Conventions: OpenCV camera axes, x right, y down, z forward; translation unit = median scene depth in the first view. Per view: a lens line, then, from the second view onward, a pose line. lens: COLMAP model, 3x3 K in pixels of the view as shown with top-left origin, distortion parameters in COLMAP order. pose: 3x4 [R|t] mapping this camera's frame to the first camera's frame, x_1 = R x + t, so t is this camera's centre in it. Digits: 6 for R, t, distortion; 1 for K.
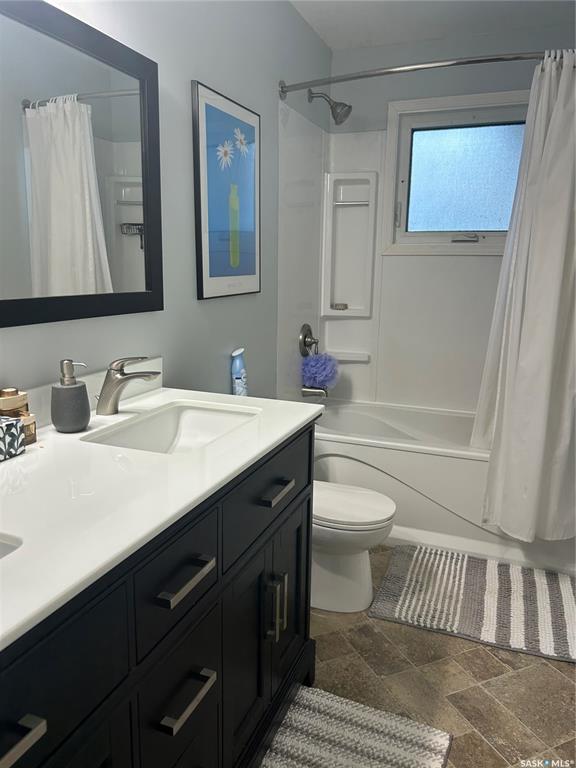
lens RADIAL K [[579.0, 0, 287.5], [0, 579.0, 381.4], [0, 0, 1]] dist [0.048573, -0.048712]
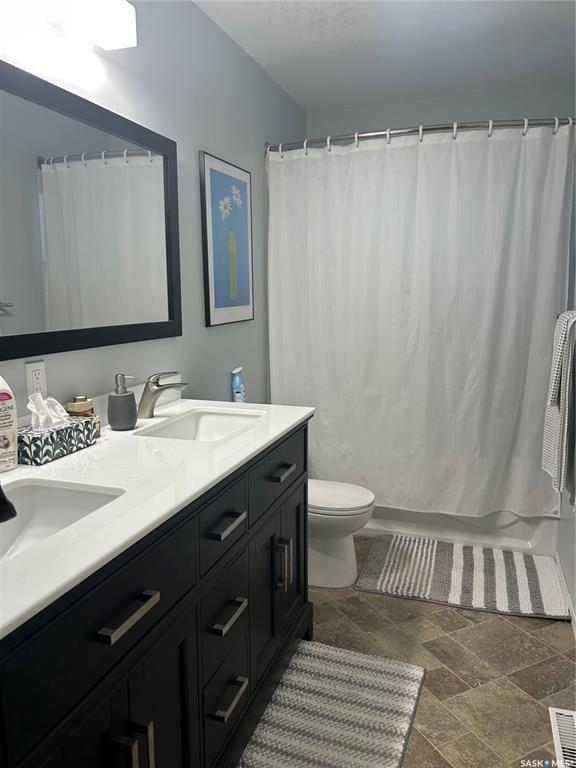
lens RADIAL K [[579.0, 0, 287.5], [0, 579.0, 385.0], [0, 0, 1]] dist [0.048573, -0.048712]
pose [[0.998619, -0.027722, 0.044634, -0.048698], [0.029436, 0.998836, -0.038201, 0.036448], [-0.043523, 0.039462, 0.998273, -0.239626]]
